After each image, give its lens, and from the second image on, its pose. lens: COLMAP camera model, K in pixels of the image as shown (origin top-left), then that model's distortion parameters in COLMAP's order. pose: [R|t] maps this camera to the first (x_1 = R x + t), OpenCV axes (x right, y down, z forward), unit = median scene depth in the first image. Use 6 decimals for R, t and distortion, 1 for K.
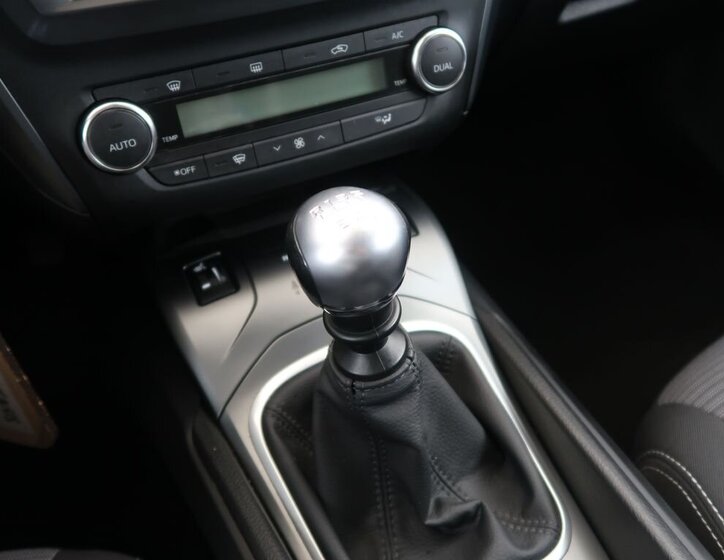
lens RADIAL K [[682.9, 0, 362.0], [0, 682.9, 280.0], [0, 0, 1]] dist [0.000880, 0.007743]
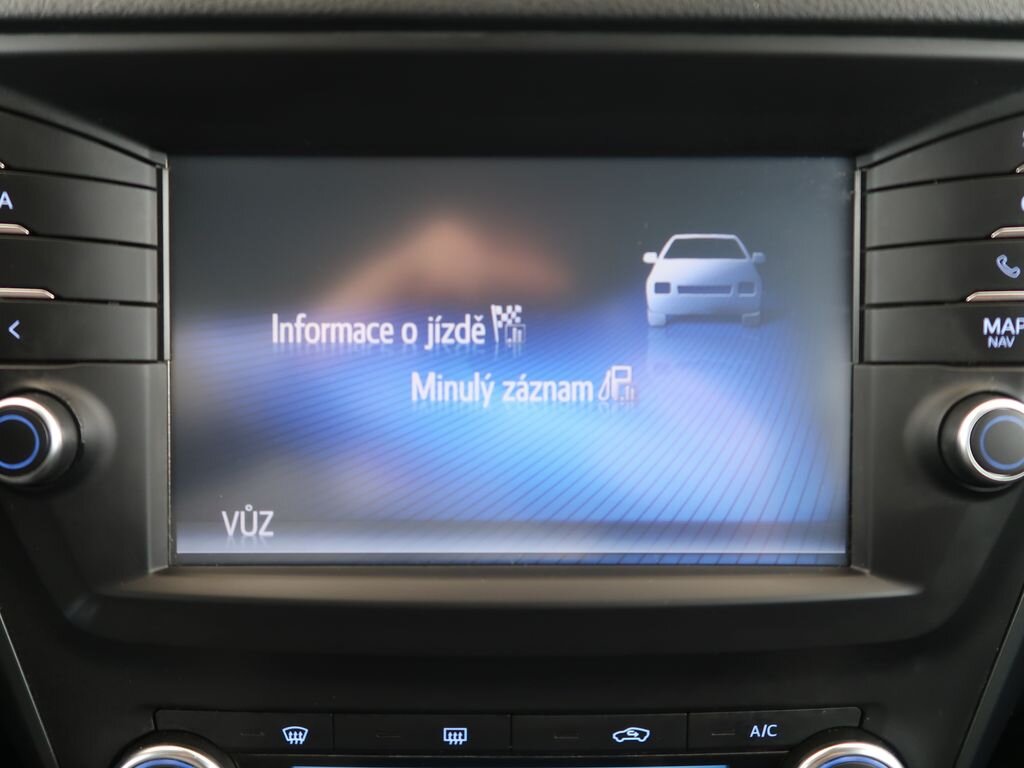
lens RADIAL K [[943.3, 0, 512.0], [0, 943.3, 384.0], [0, 0, 1]] dist [0.007931, -0.007464]
pose [[0.908257, 0.192602, -0.371447, 0.094576], [-0.303641, 0.914190, -0.268436, -0.359784], [0.287872, 0.356595, 0.888802, 0.269744]]
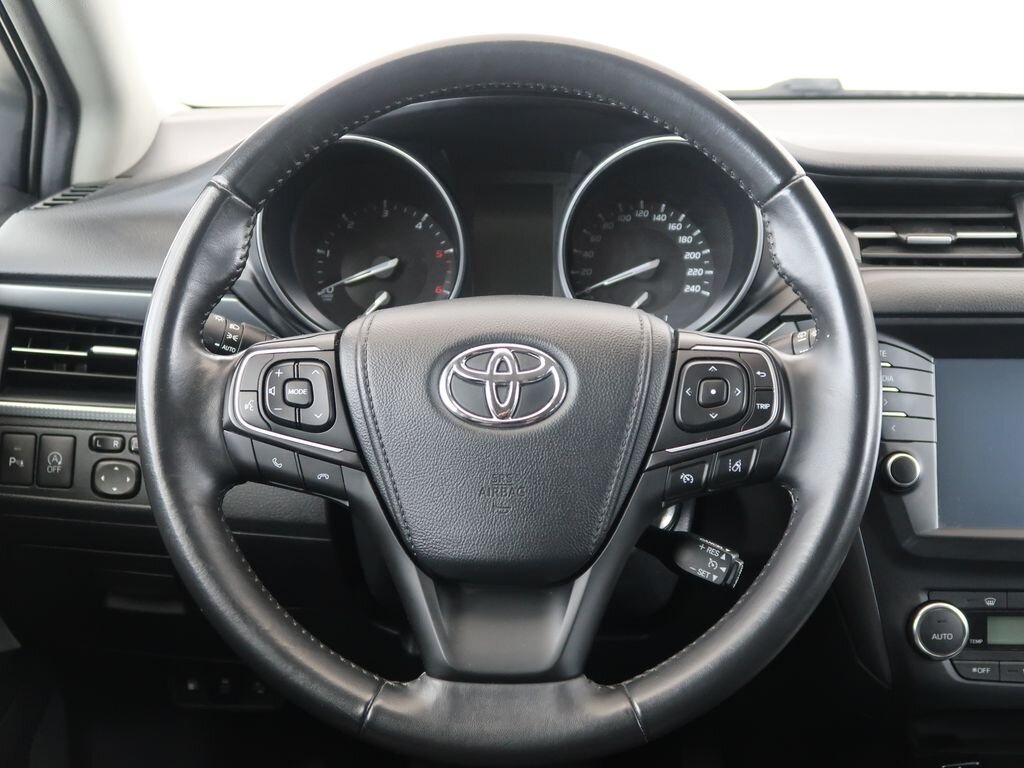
lens RADIAL K [[1423.2, 0, 512.0], [0, 1423.2, 384.0], [0, 0, 1]] dist [0.000013, 0.028360]
pose [[0.898018, 0.137796, -0.417823, -0.022841], [-0.310707, 0.871004, -0.380544, 0.592902], [0.311488, 0.471556, 0.824991, -1.512677]]
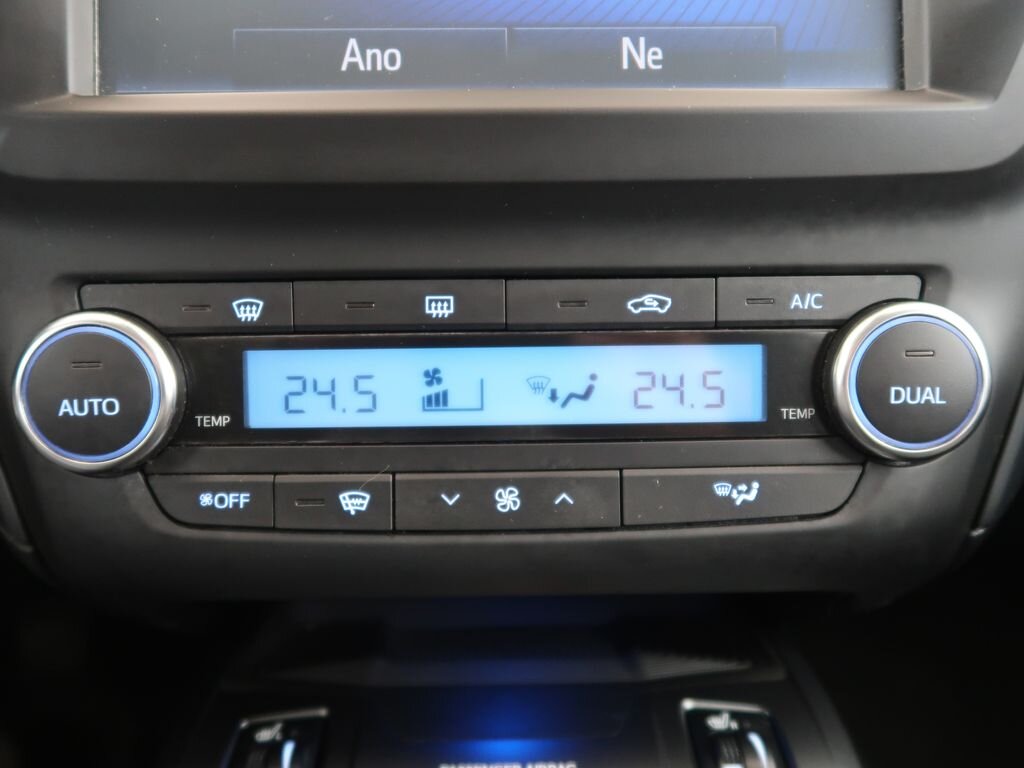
lens RADIAL K [[943.3, 0, 512.0], [0, 943.3, 384.0], [0, 0, 1]] dist [0.007931, -0.007464]
pose [[0.913441, 0.160459, -0.374003, 0.113836], [-0.286423, 0.906326, -0.310700, -0.089976], [0.289115, 0.390929, 0.873835, 0.488366]]
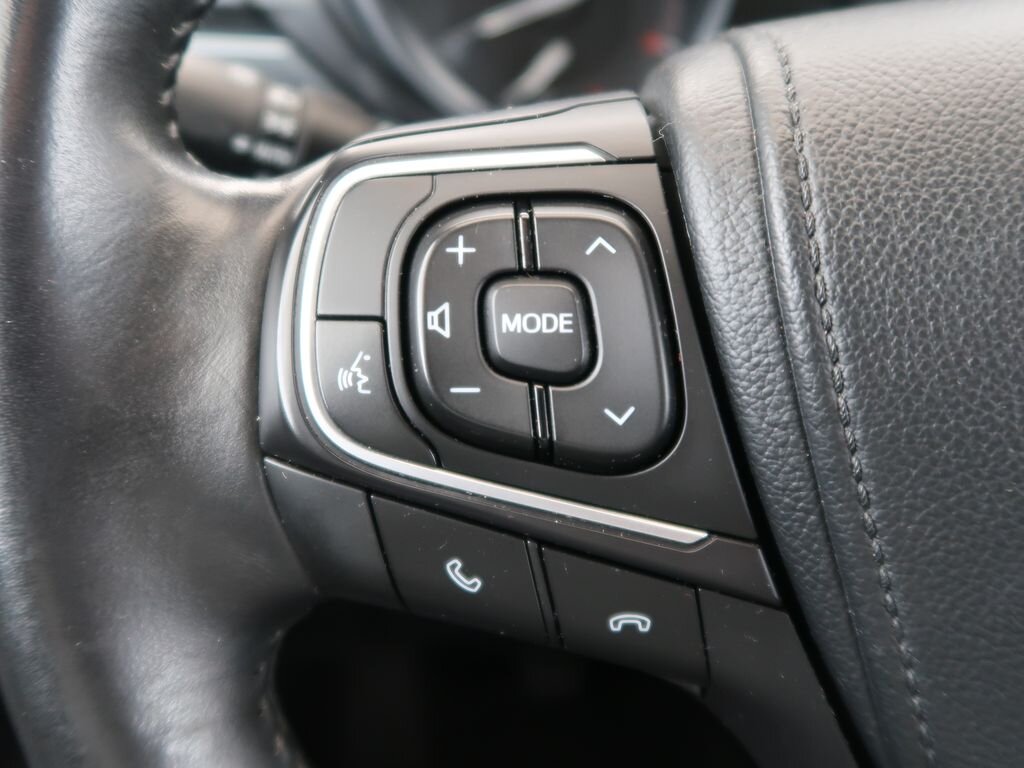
lens RADIAL K [[943.3, 0, 512.0], [0, 943.3, 384.0], [0, 0, 1]] dist [0.007931, -0.007464]
pose [[0.911110, 0.212571, -0.353118, -1.019968], [-0.293593, 0.936028, -0.194050, 0.019534], [0.289279, 0.280474, 0.915233, -0.251998]]
